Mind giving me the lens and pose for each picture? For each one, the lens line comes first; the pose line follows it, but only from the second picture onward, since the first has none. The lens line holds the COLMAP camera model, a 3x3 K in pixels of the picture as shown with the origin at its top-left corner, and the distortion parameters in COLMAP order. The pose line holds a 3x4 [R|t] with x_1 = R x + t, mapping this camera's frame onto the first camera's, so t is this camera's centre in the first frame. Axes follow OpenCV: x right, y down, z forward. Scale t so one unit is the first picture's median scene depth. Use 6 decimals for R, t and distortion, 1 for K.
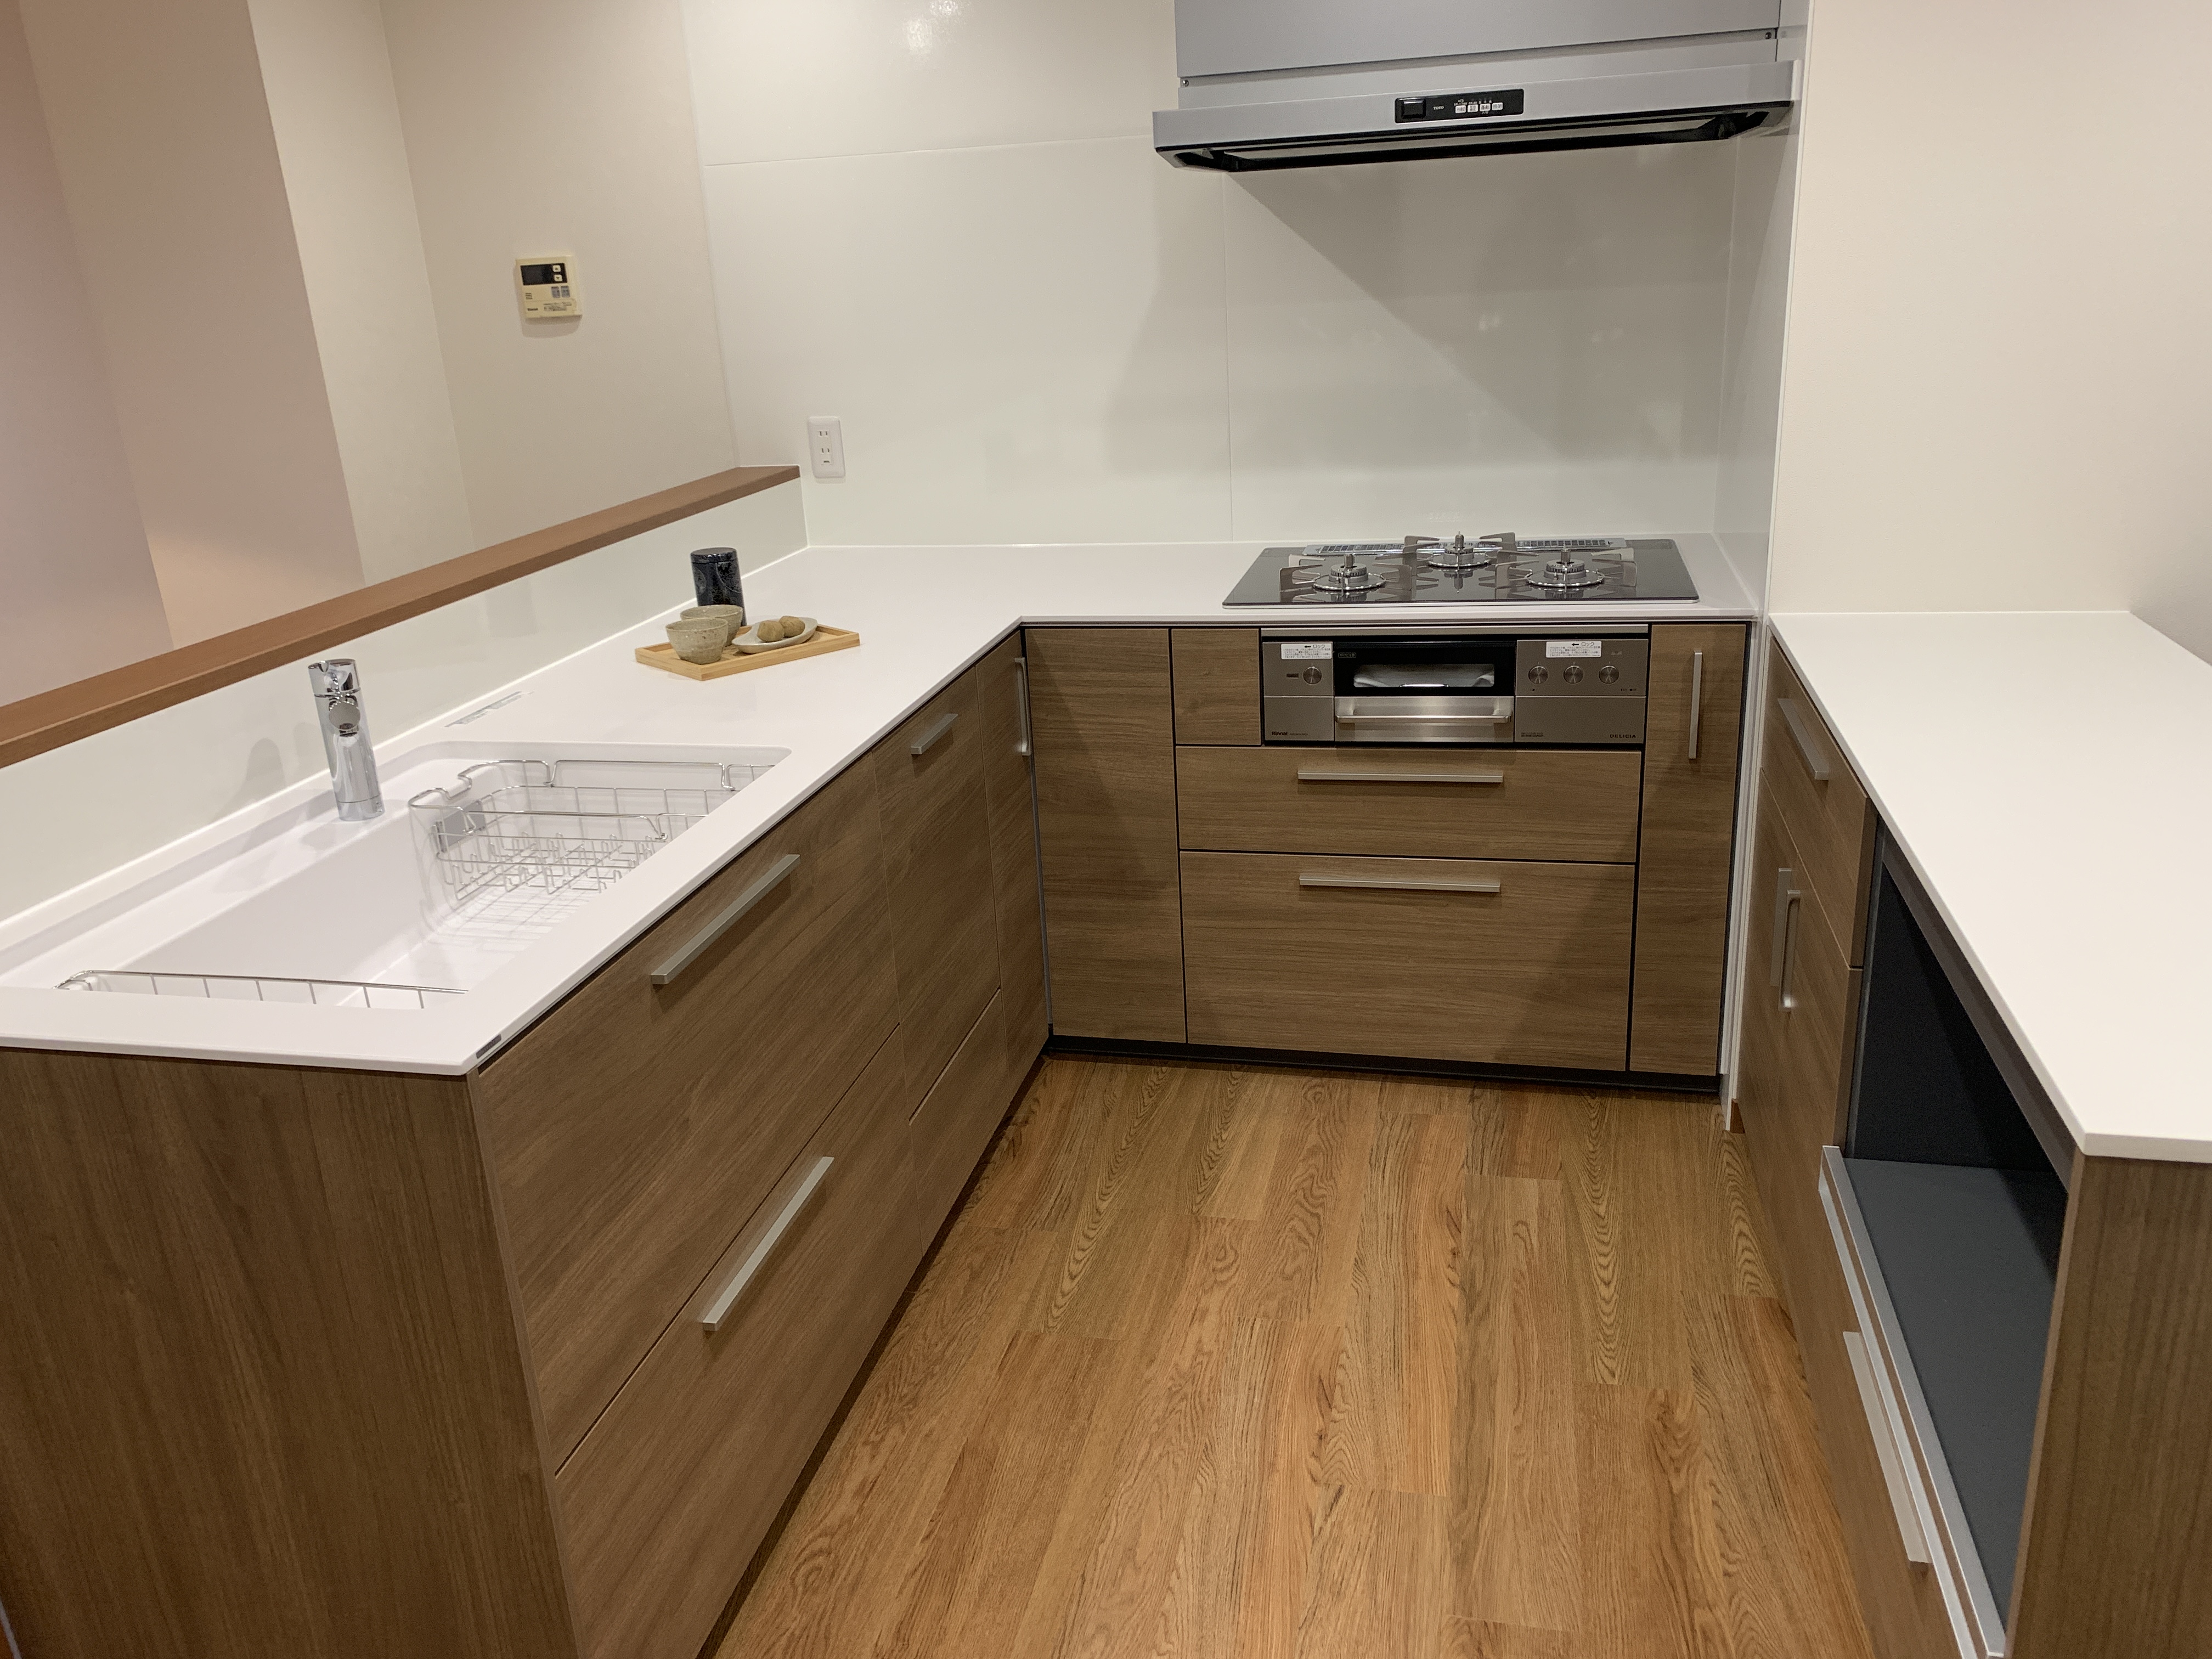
lens RADIAL K [[1656.2, 0, 1093.2], [0, 1656.2, 816.0], [0, 0, 1]] dist [0.064244, -0.067224]
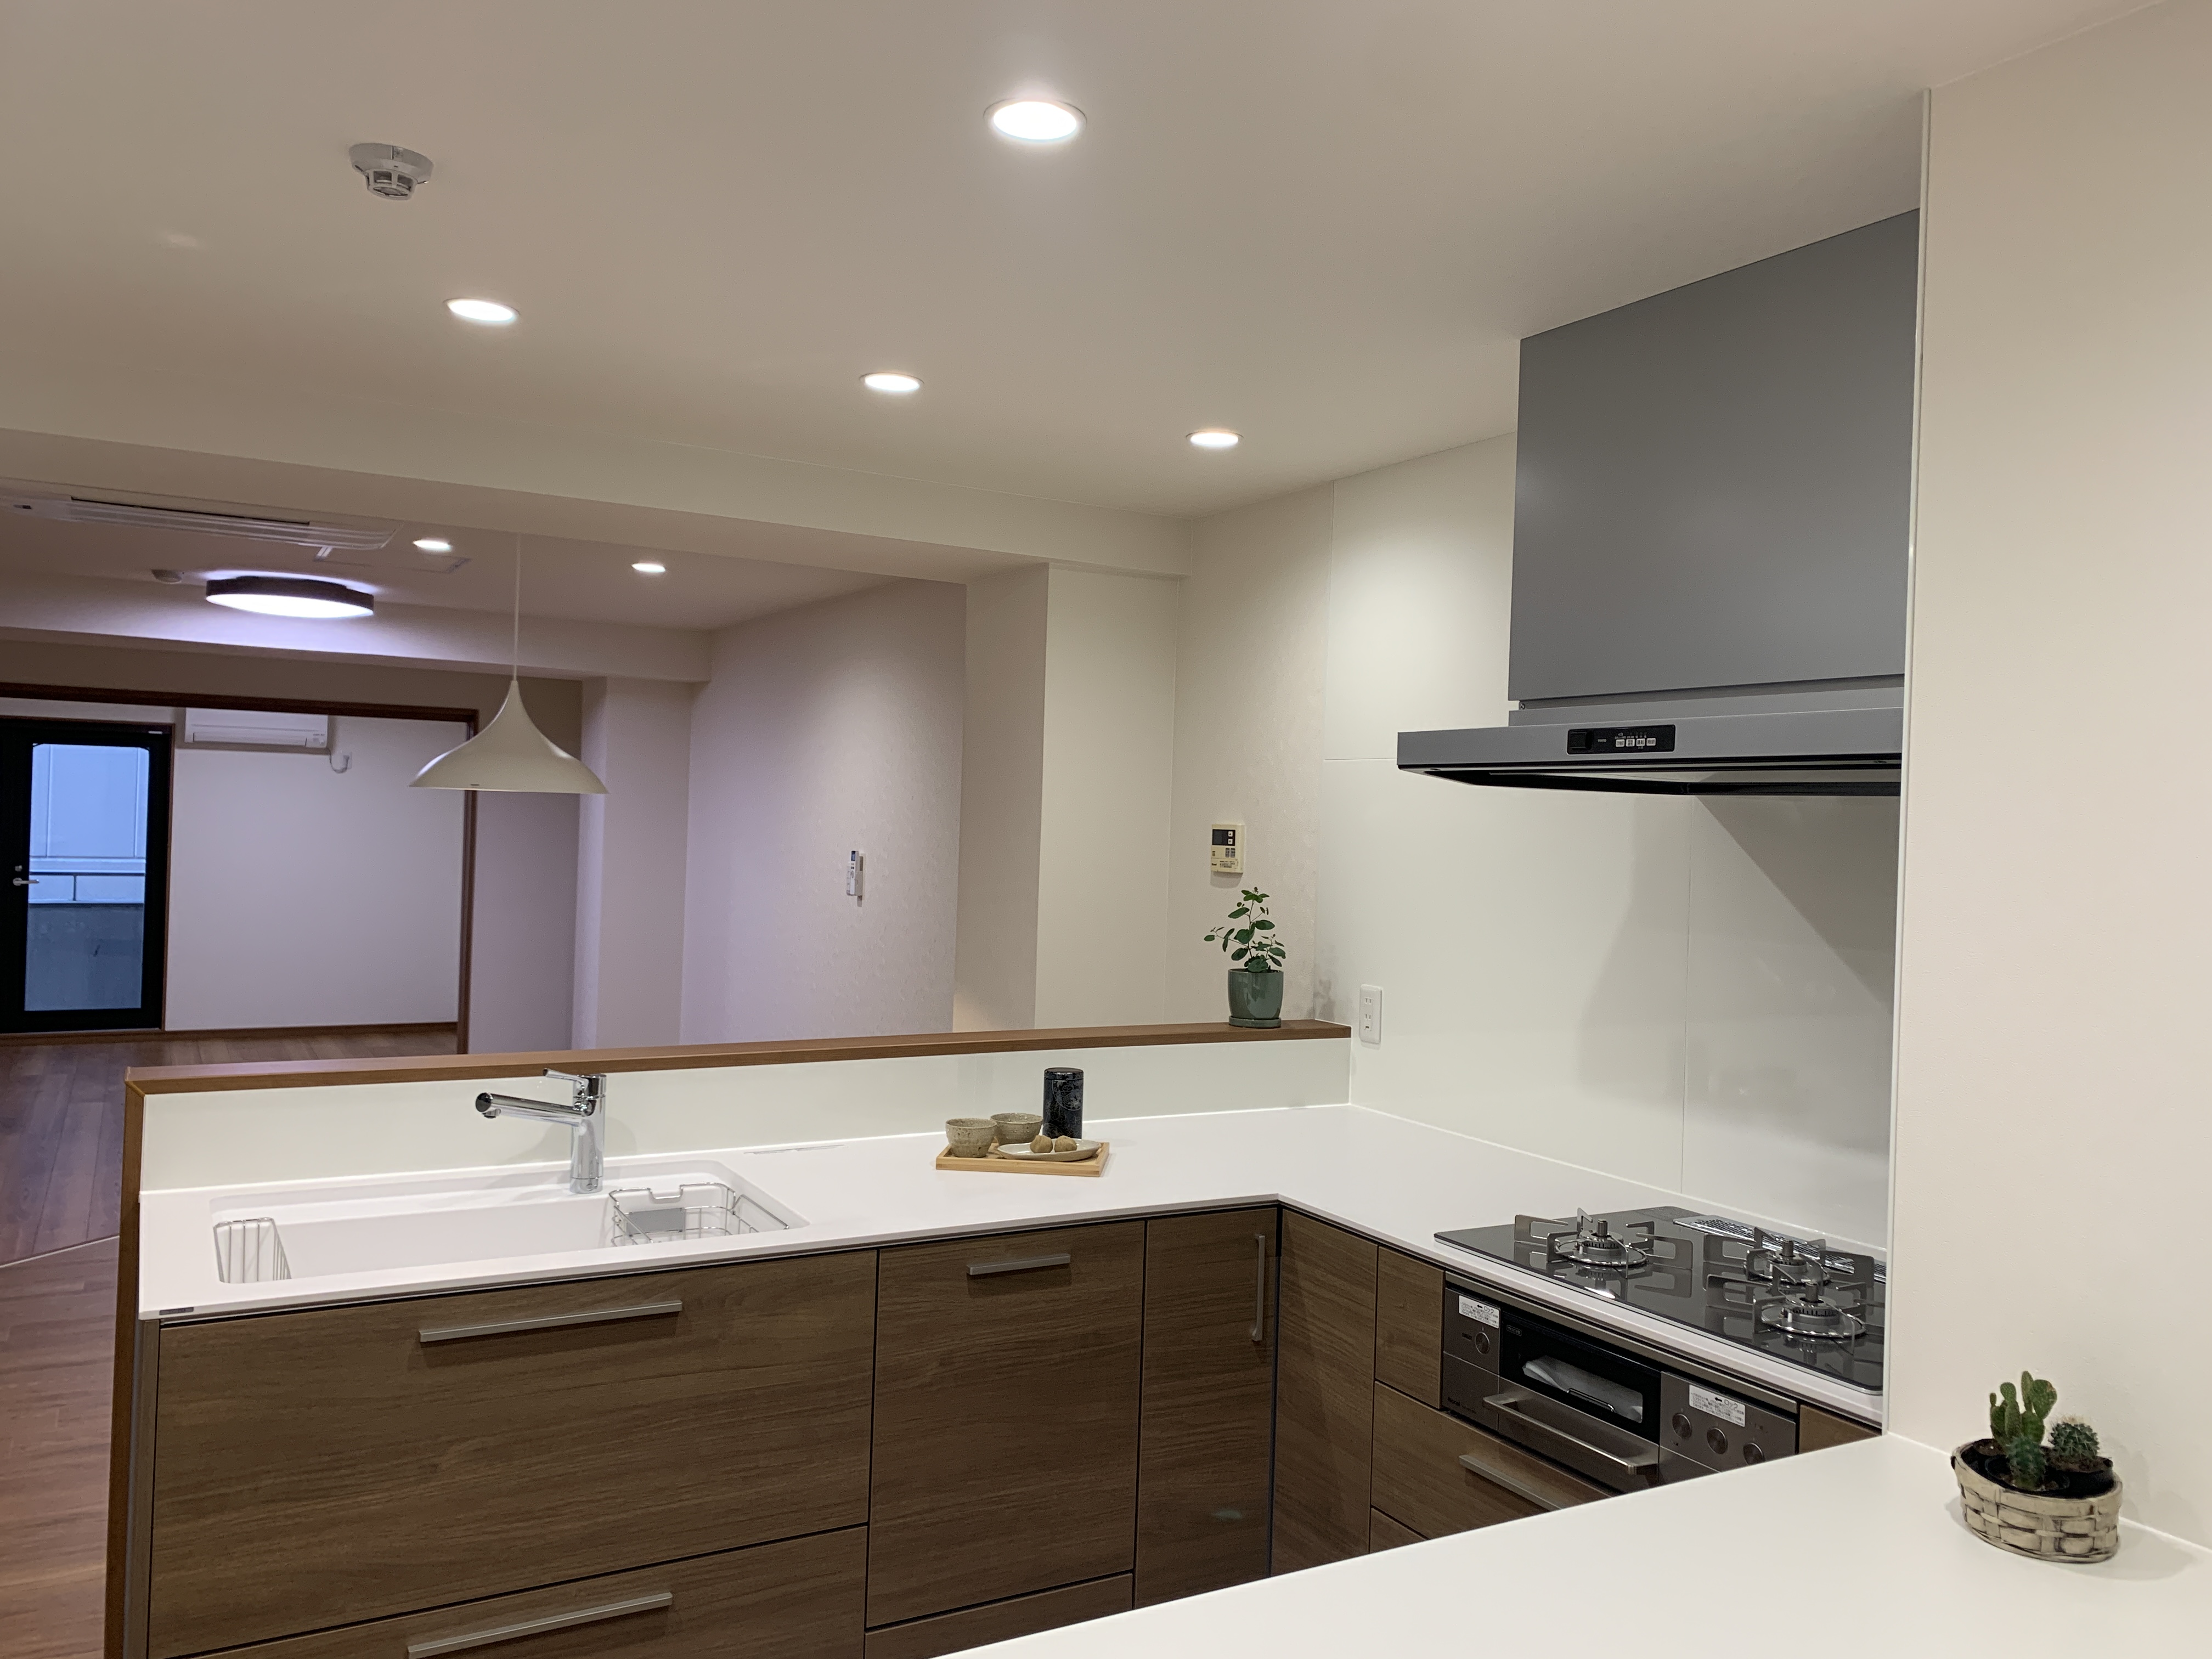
lens RADIAL K [[1656.2, 0, 1093.2], [0, 1656.2, 816.0], [0, 0, 1]] dist [0.064244, -0.067224]
pose [[0.677482, 0.074104, -0.731797, 0.600355], [-0.303952, 0.934195, -0.186794, -0.115483], [0.669799, 0.348981, 0.655425, 0.207171]]
